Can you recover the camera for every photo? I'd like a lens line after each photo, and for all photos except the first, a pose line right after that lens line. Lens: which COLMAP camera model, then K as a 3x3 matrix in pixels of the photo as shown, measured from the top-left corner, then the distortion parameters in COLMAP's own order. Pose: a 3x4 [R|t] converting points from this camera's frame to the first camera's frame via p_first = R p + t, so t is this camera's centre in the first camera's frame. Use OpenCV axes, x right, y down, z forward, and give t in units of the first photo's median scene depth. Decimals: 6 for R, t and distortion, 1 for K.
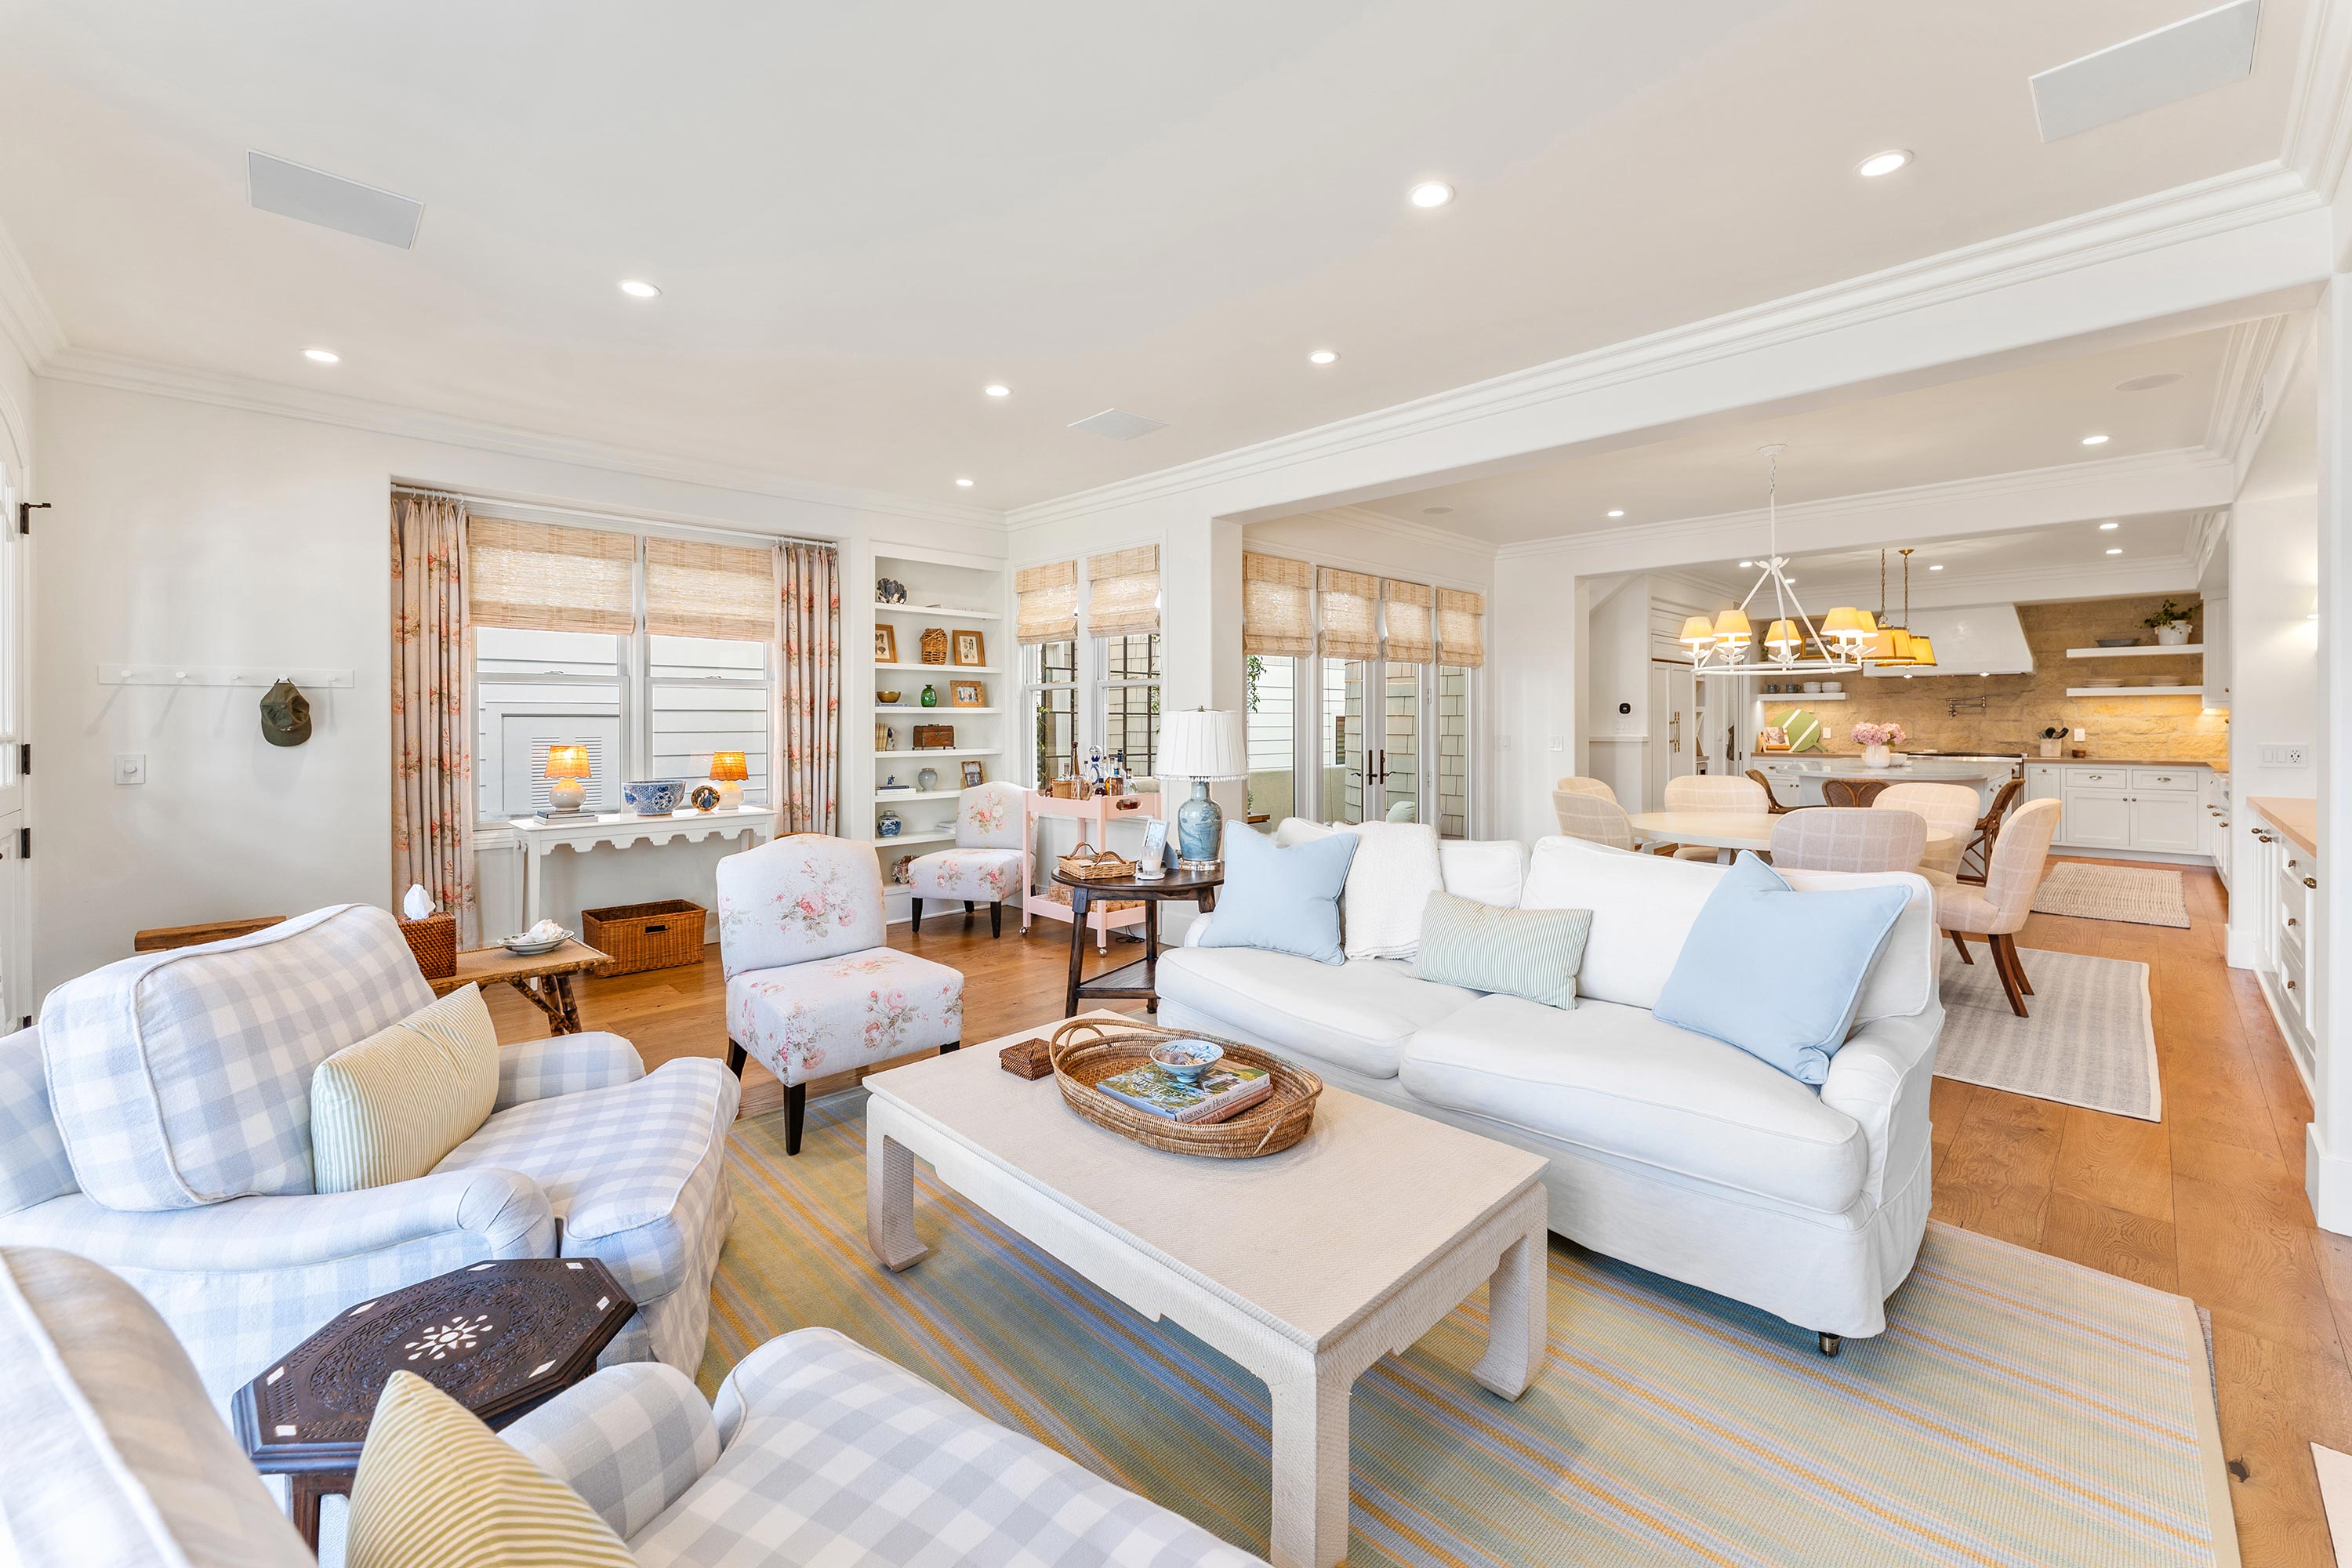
lens RADIAL K [[938.5, 0, 1175.1], [0, 938.5, 724.5], [0, 0, 1]] dist [-0.001918, 0.000309]
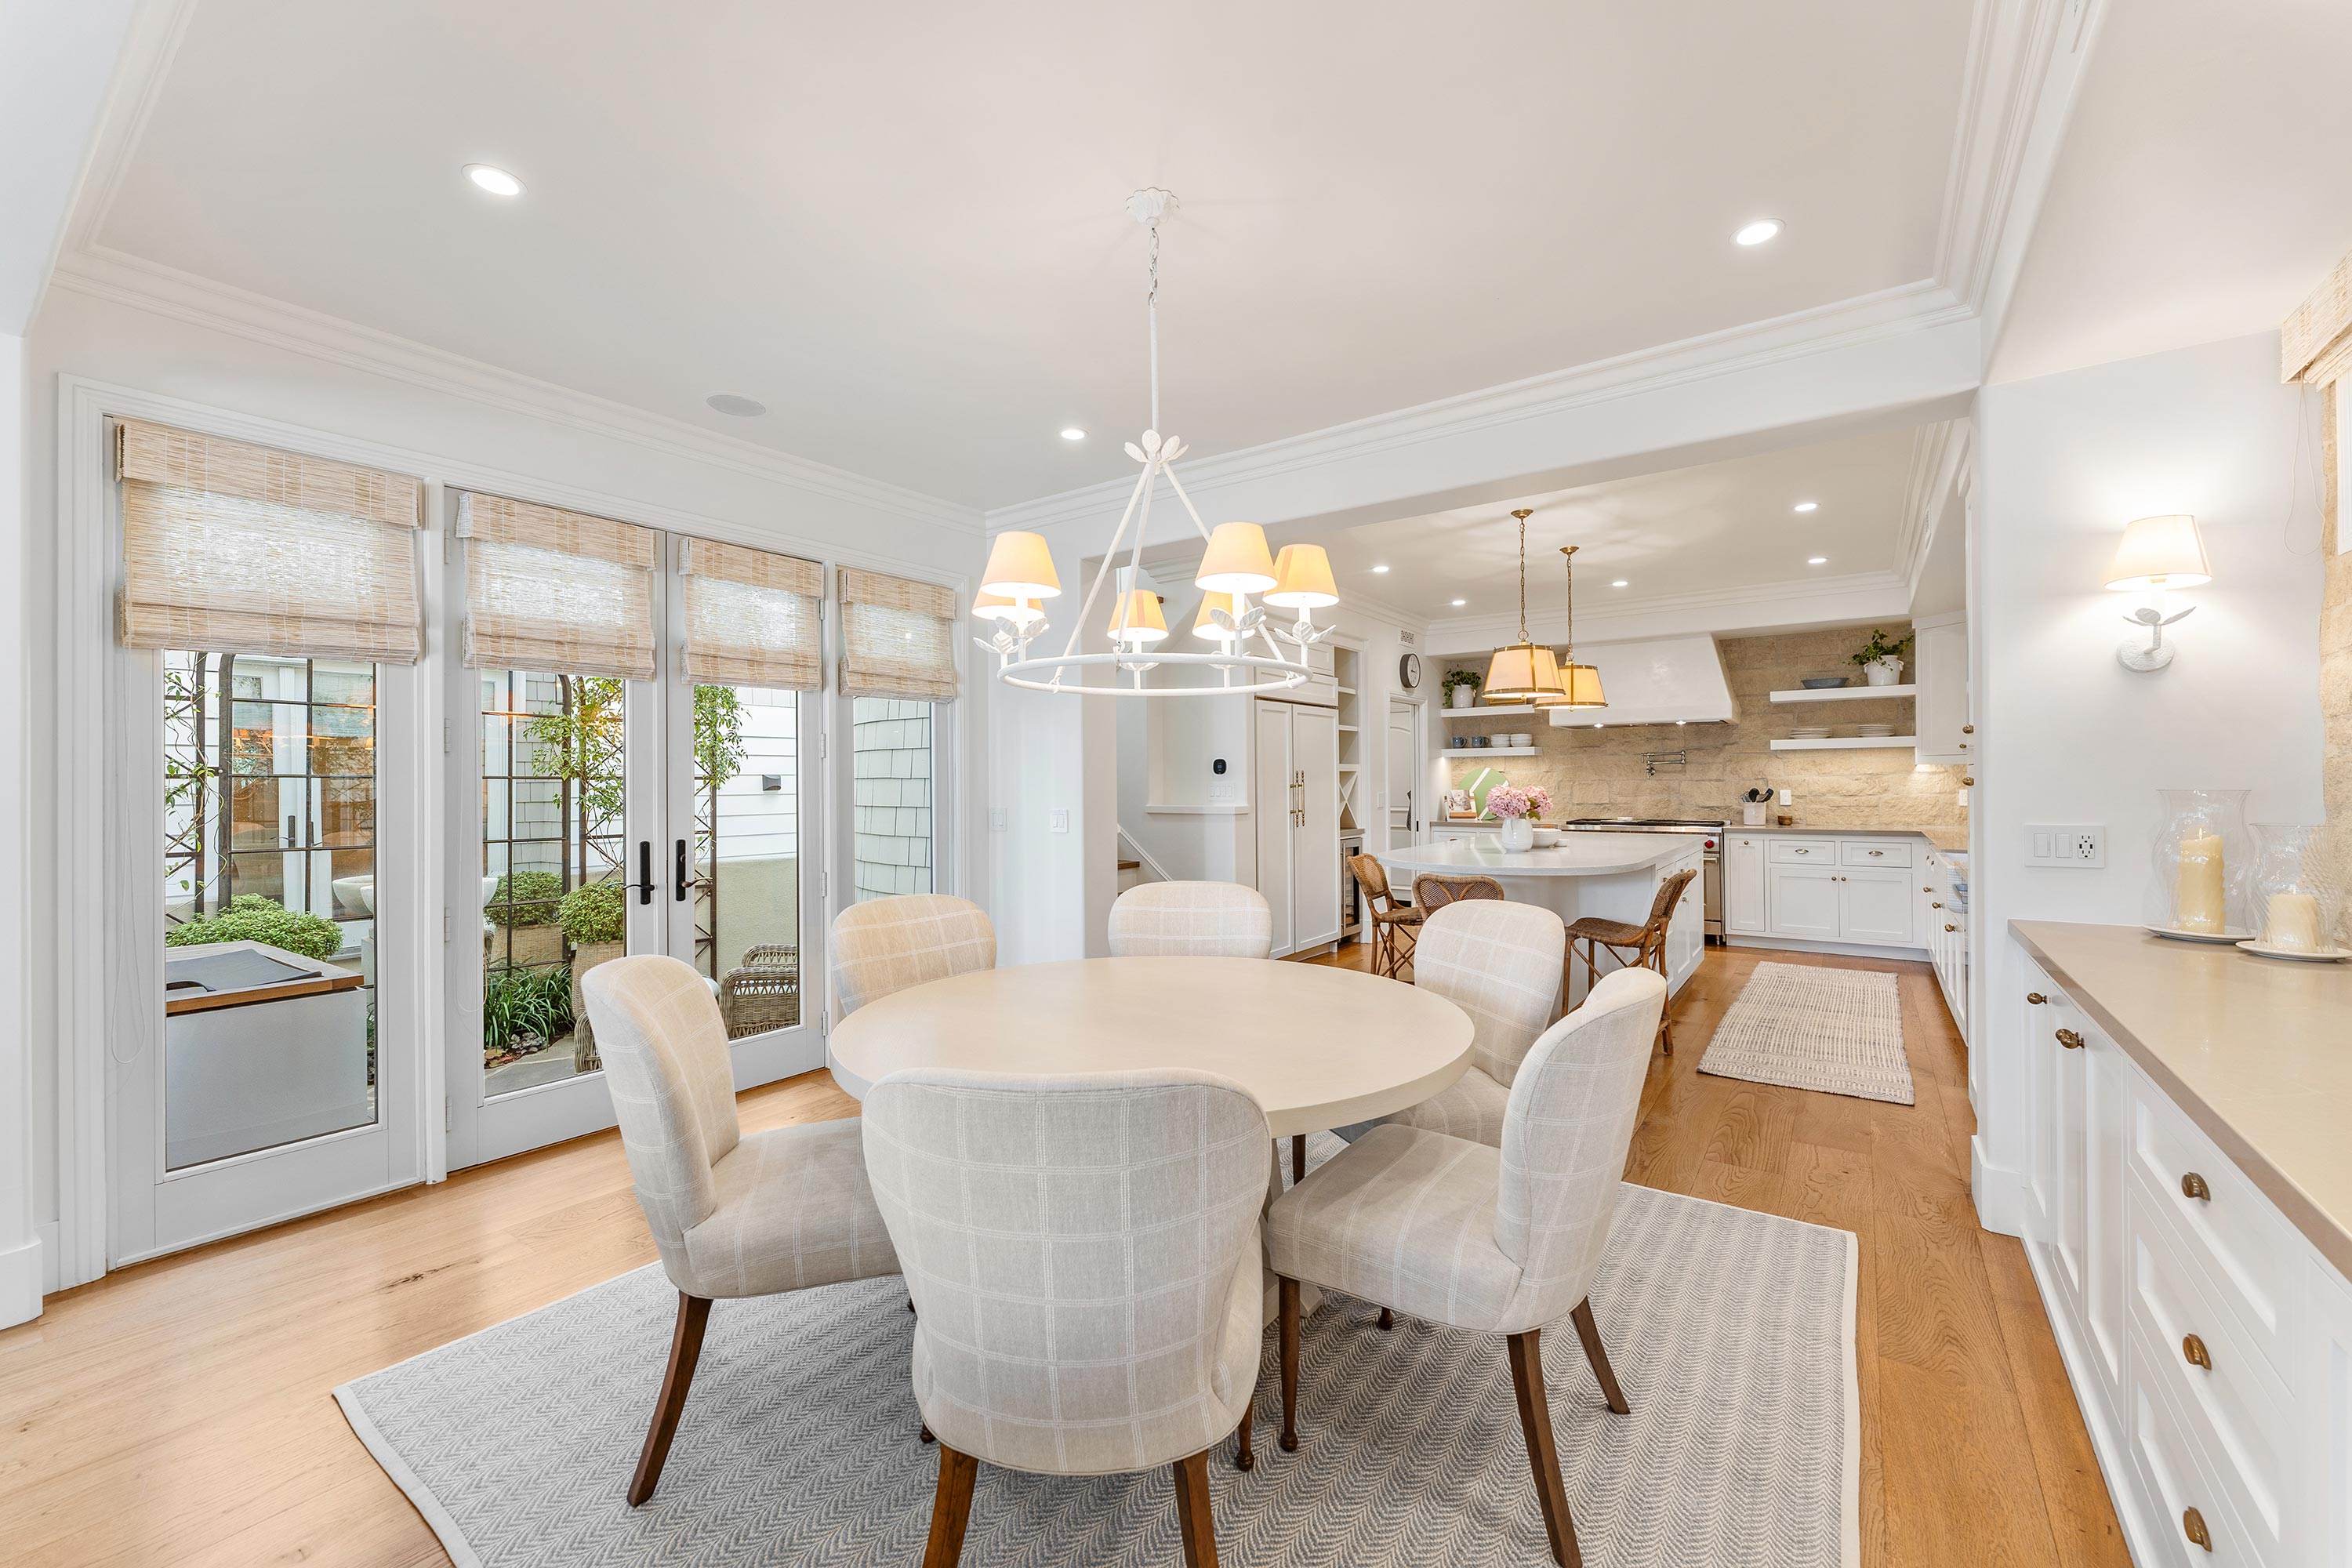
lens RADIAL K [[938.5, 0, 1178.8], [0, 938.5, 780.8], [0, 0, 1]] dist [-0.001918, 0.000309]
pose [[0.984795, -0.005897, 0.173619, 0.320106], [0.006873, 0.999964, -0.005020, -0.002923], [-0.173584, 0.006137, 0.984800, 0.304153]]
